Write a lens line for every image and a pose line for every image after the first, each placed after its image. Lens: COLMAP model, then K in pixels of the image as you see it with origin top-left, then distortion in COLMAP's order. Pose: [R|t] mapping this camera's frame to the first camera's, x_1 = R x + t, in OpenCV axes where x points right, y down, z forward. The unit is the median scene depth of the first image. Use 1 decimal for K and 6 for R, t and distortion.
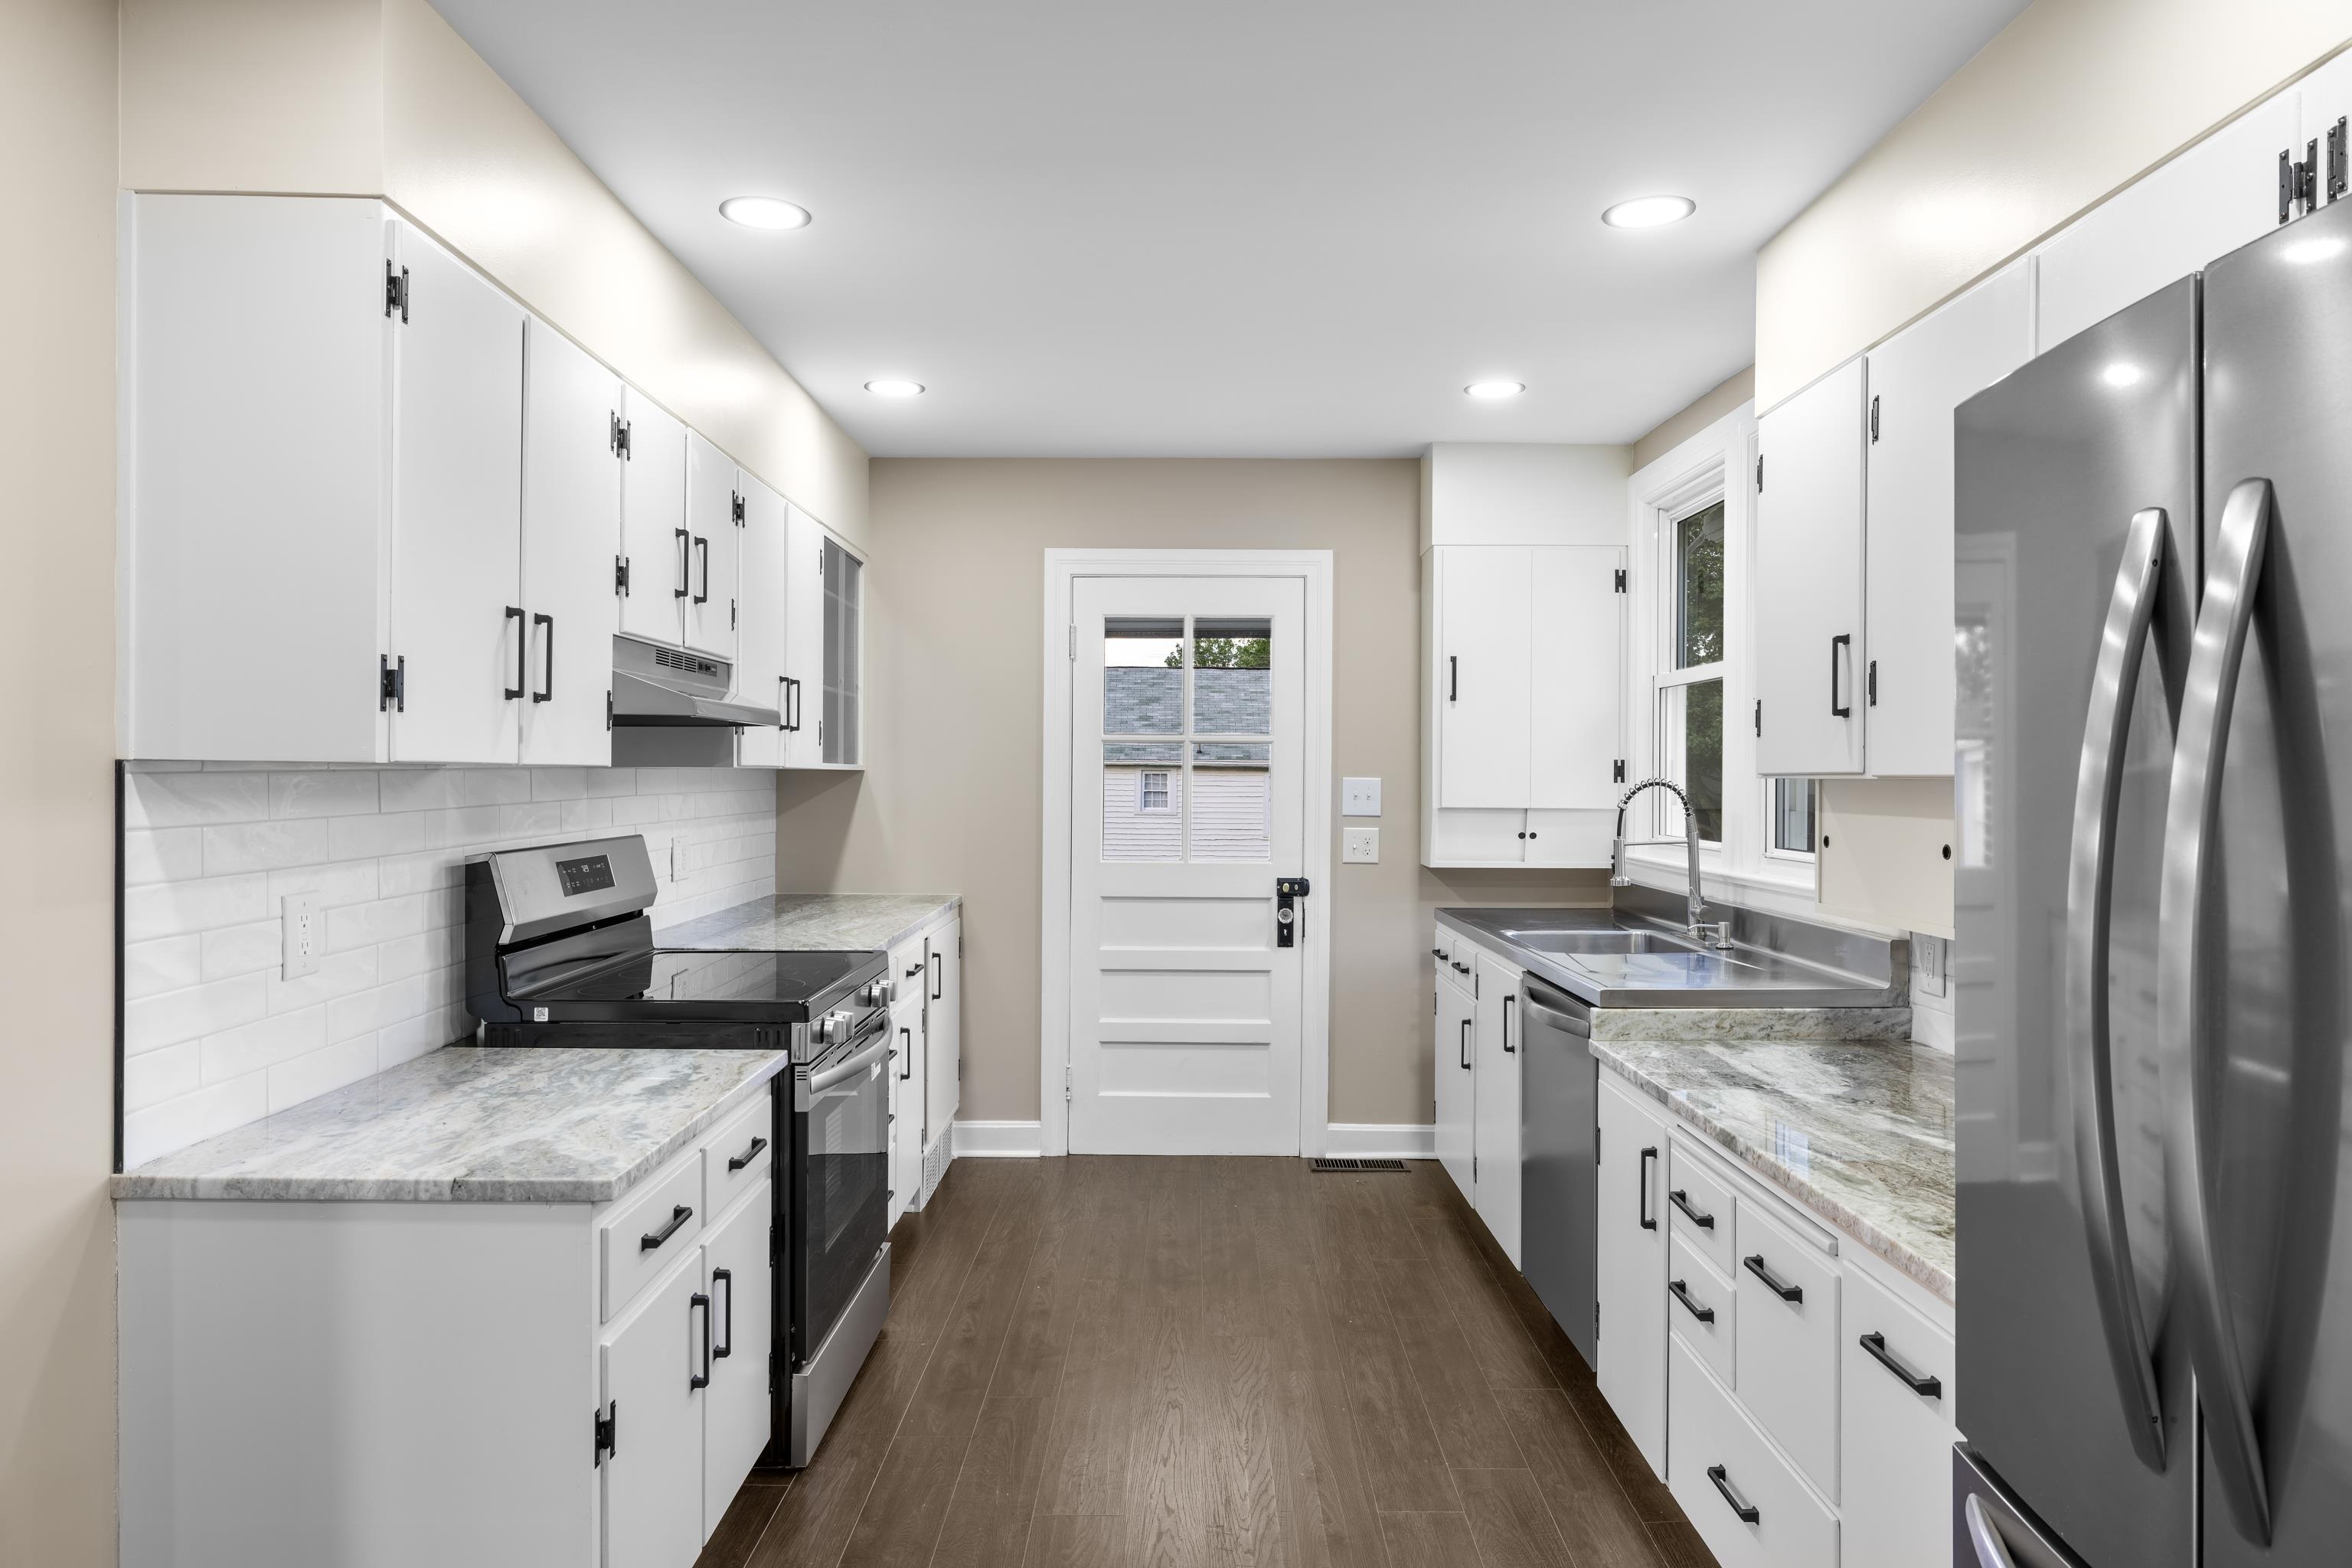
lens RADIAL K [[1425.4, 0, 1176.0], [0, 1425.4, 784.0], [0, 0, 1]] dist [-0.003983, -0.000423]
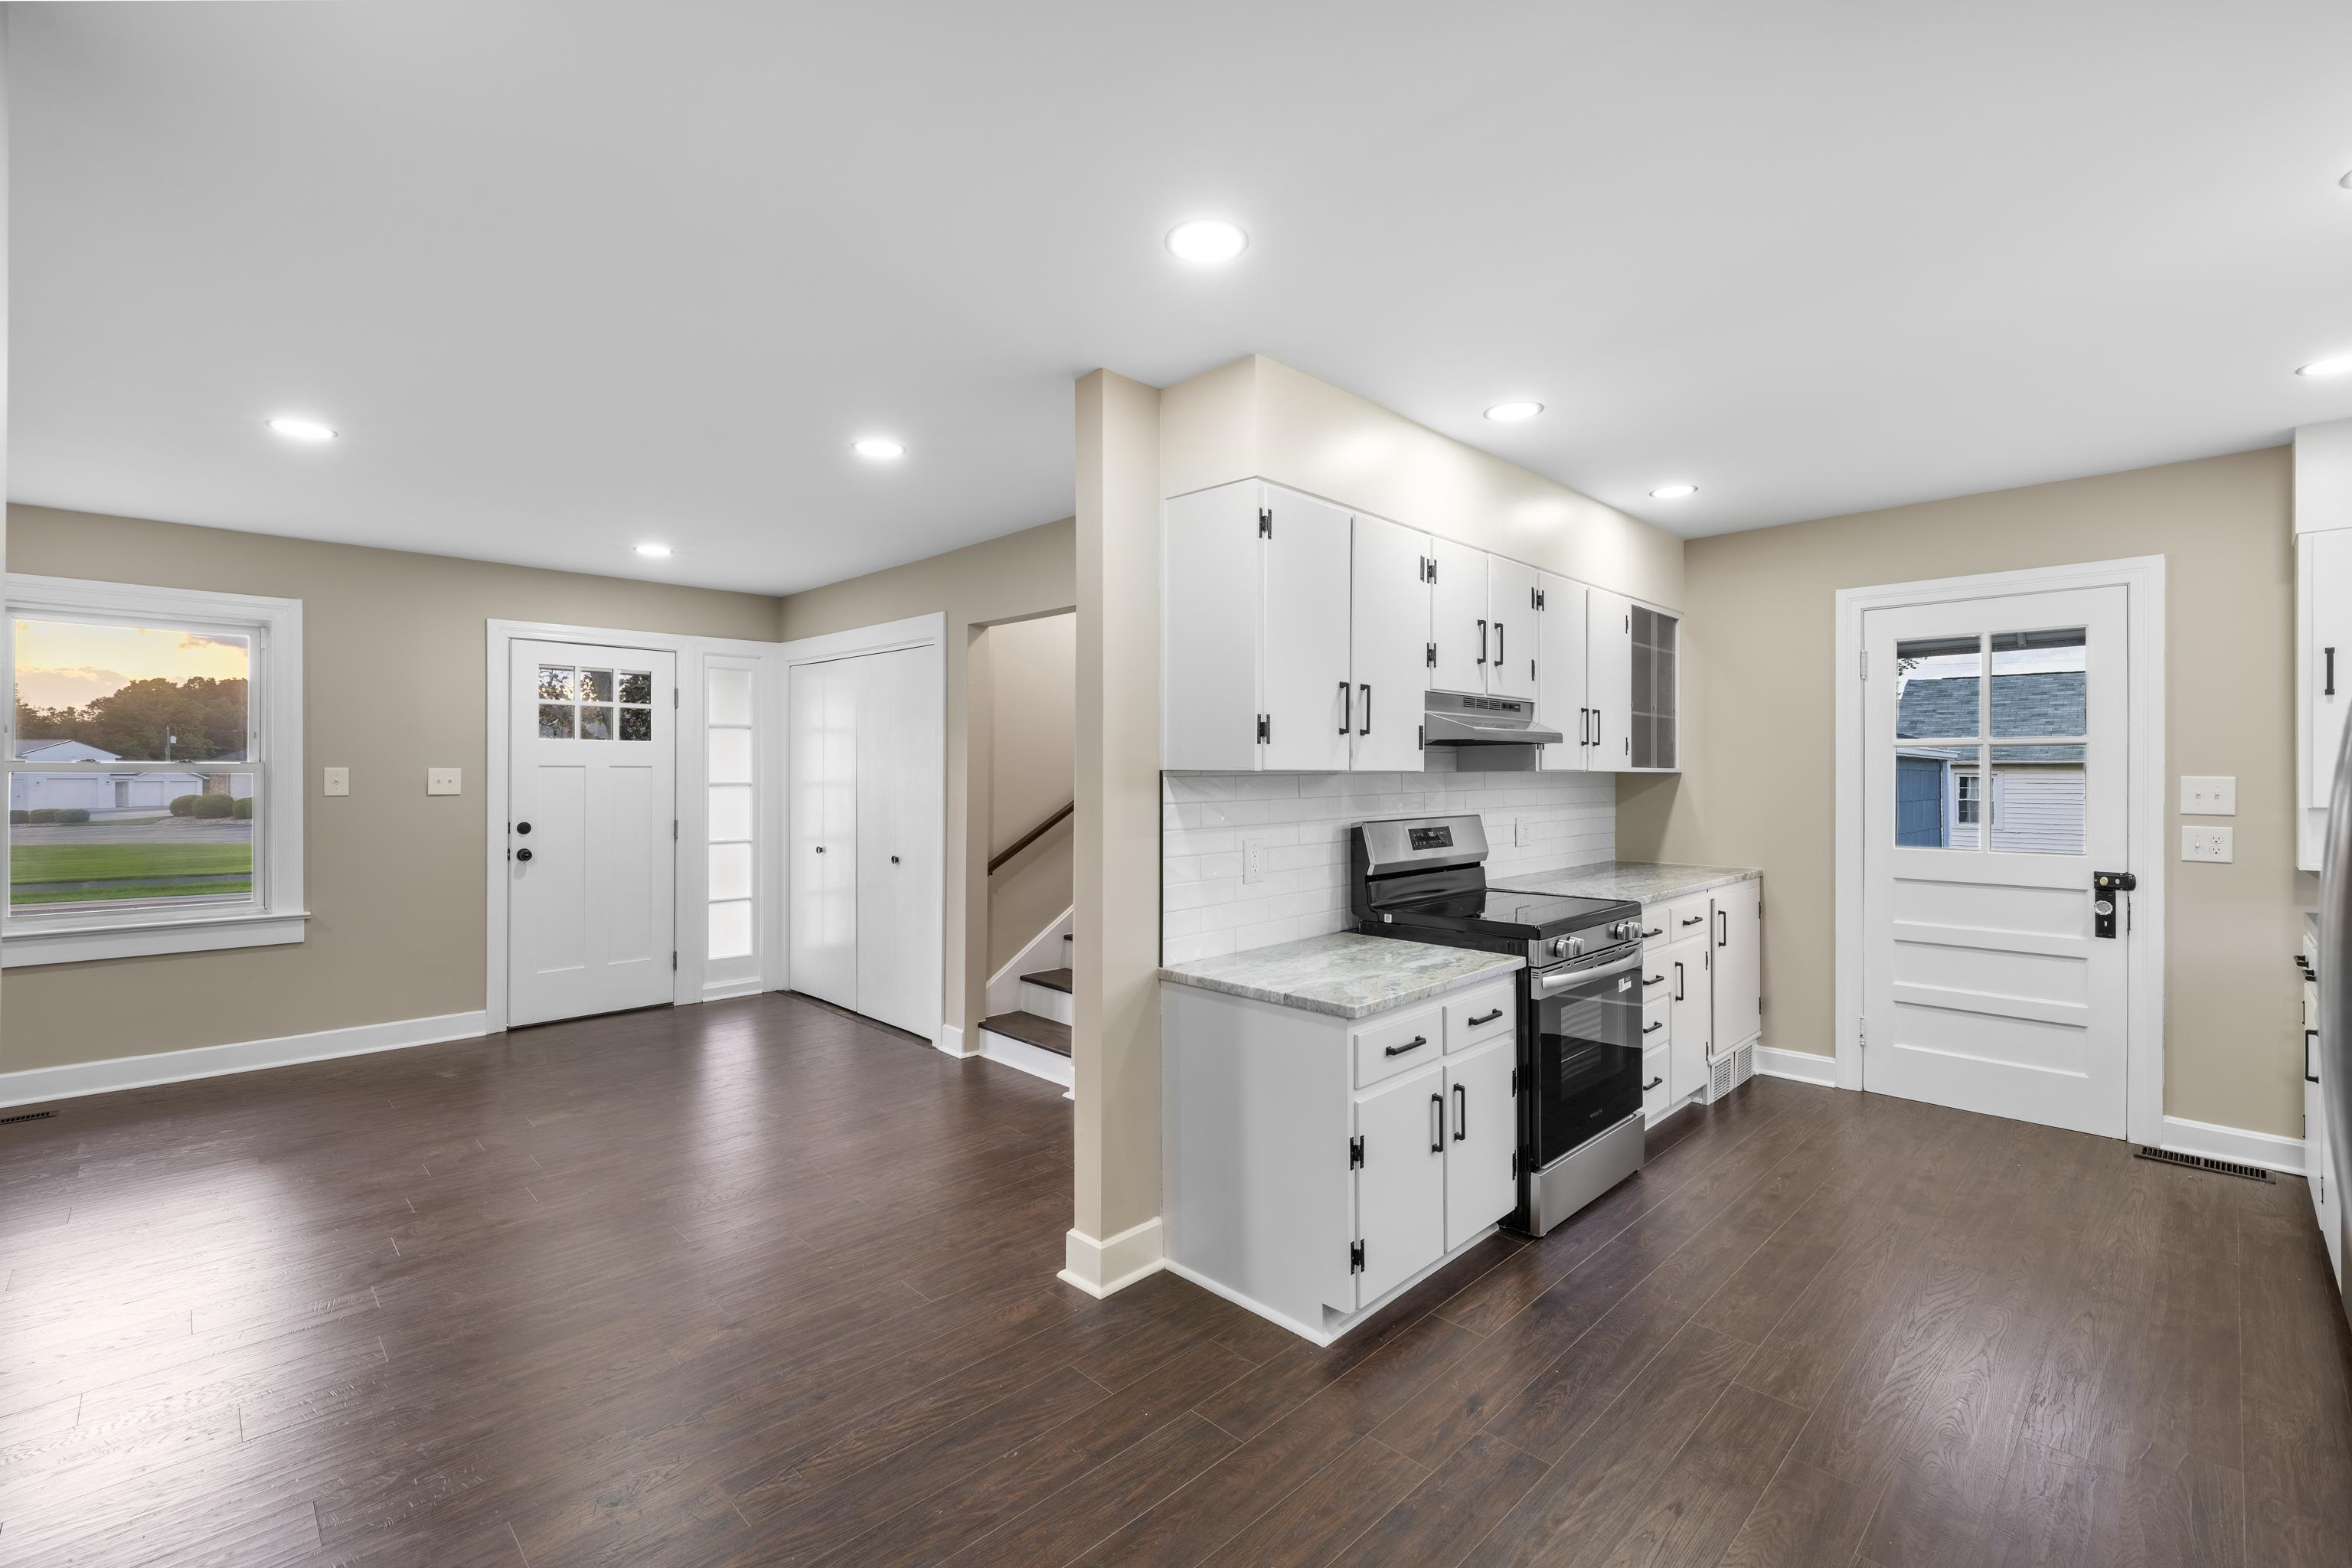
lens RADIAL K [[1012.6, 0, 1179.7], [0, 1012.6, 775.7], [0, 0, 1]] dist [0.001924, 0.000174]
pose [[0.706443, -0.004314, -0.707757, 0.195105], [-0.000820, 0.999976, -0.006914, 0.000671], [0.707770, 0.005464, 0.706422, -0.022169]]
